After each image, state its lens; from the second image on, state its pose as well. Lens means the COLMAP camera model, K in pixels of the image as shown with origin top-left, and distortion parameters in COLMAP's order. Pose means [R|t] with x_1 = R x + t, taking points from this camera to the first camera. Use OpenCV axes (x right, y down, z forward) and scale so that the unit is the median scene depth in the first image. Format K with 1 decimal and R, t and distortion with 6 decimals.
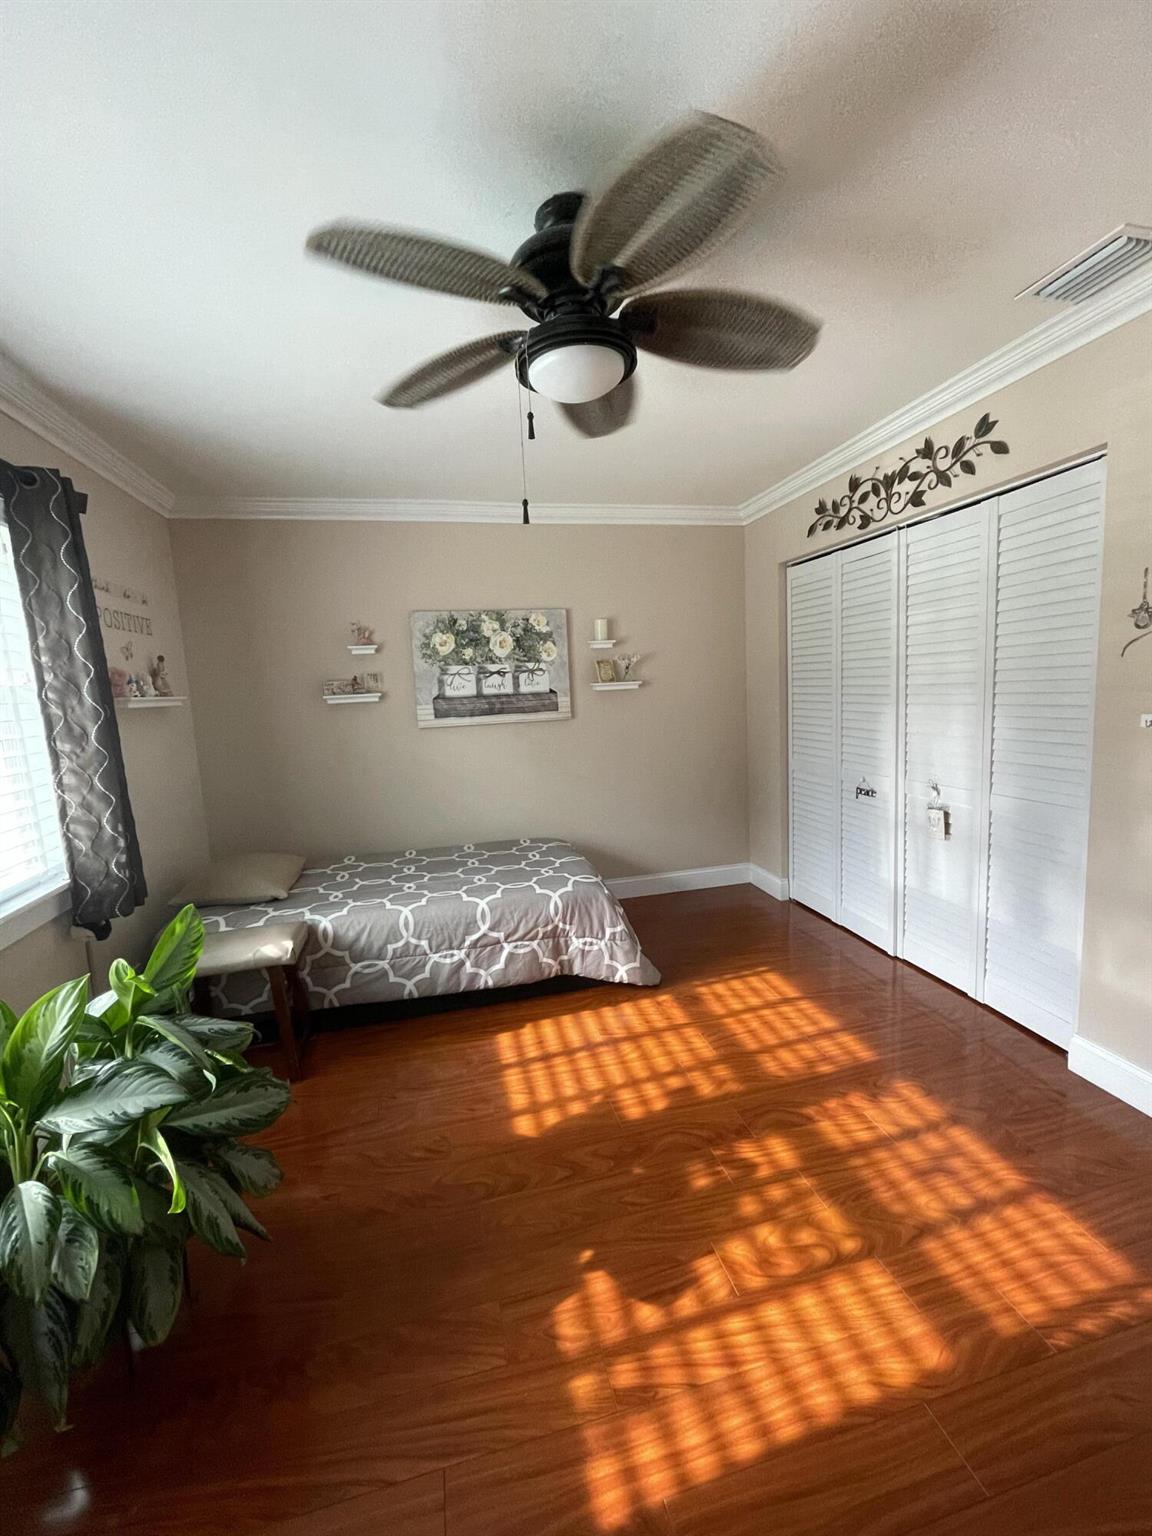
lens RADIAL K [[623.1, 0, 581.3], [0, 623.1, 766.3], [0, 0, 1]] dist [0.003641, -0.000350]
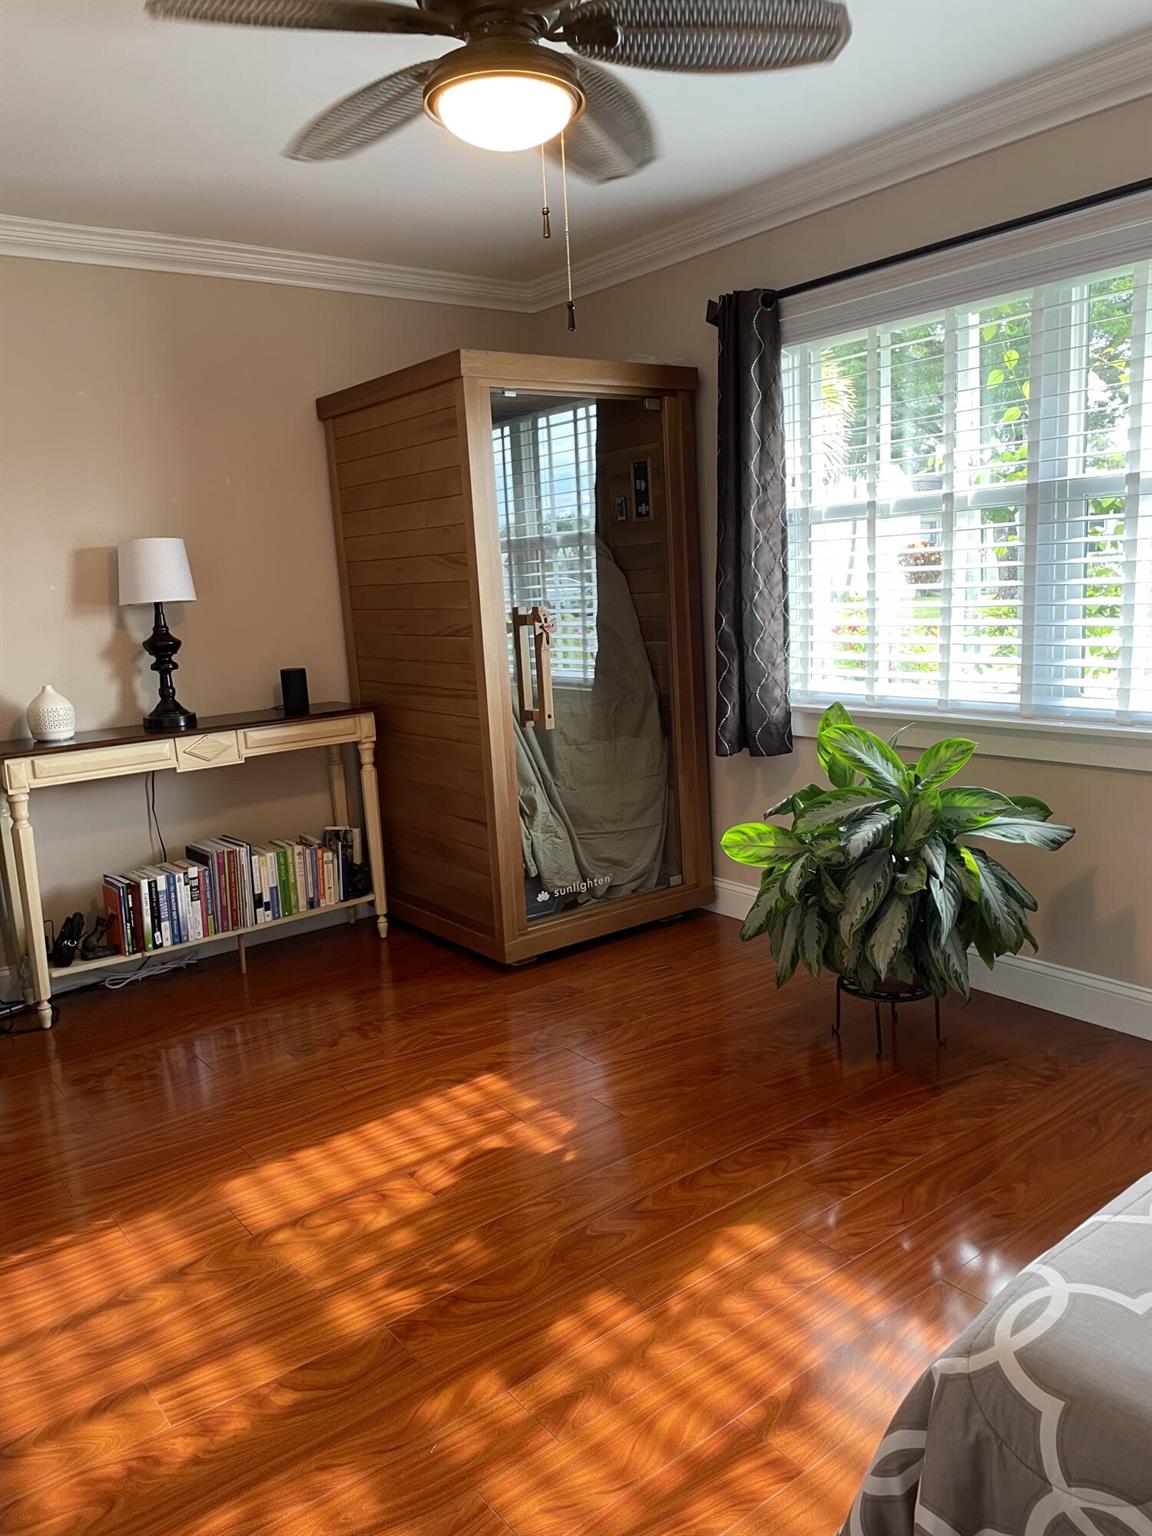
lens RADIAL K [[1161.7, 0, 576.0], [0, 1161.7, 759.9], [0, 0, 1]] dist [0.074197, -0.064208]
pose [[-0.910214, 0.165446, -0.379655, 0.321814], [0.048974, 0.953304, 0.298016, -0.169054], [0.411232, 0.252665, -0.875813, 1.356271]]
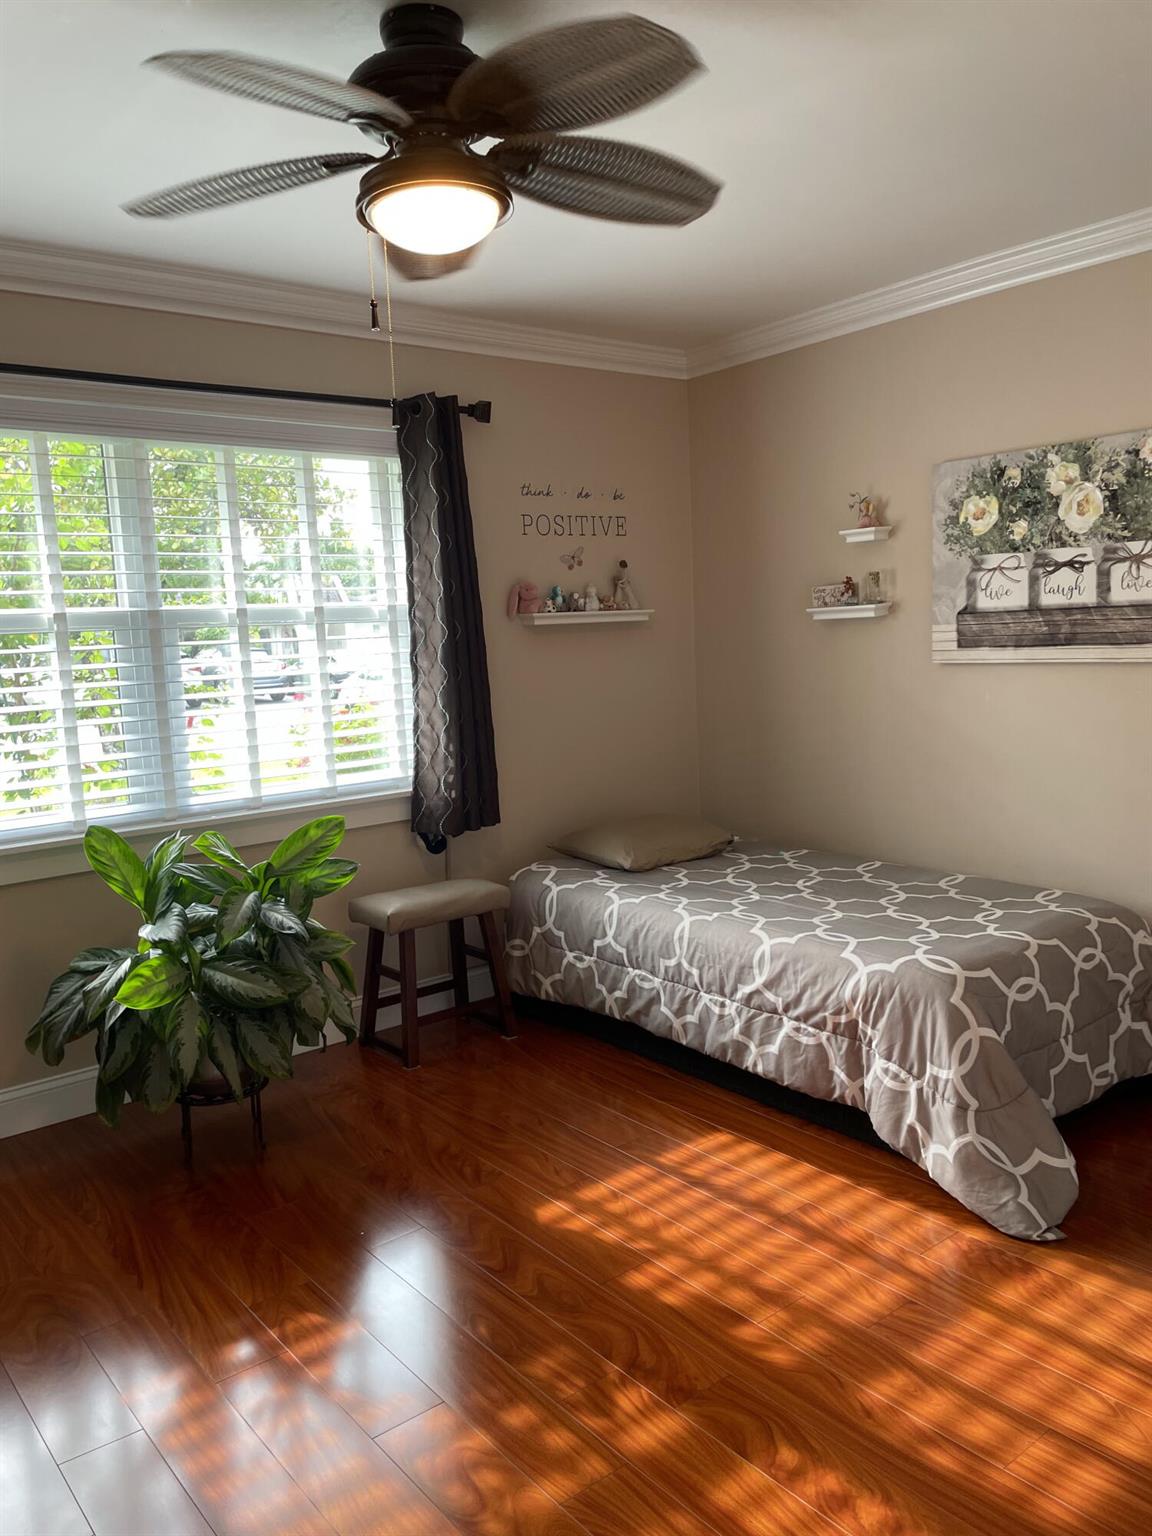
lens RADIAL K [[1161.7, 0, 579.6], [0, 1161.7, 770.5], [0, 0, 1]] dist [0.074197, -0.064208]
pose [[0.426456, 0.138581, -0.893829, 0.809897], [-0.092331, 0.989701, 0.109392, -0.069571], [0.899783, 0.035877, 0.434859, 0.302514]]
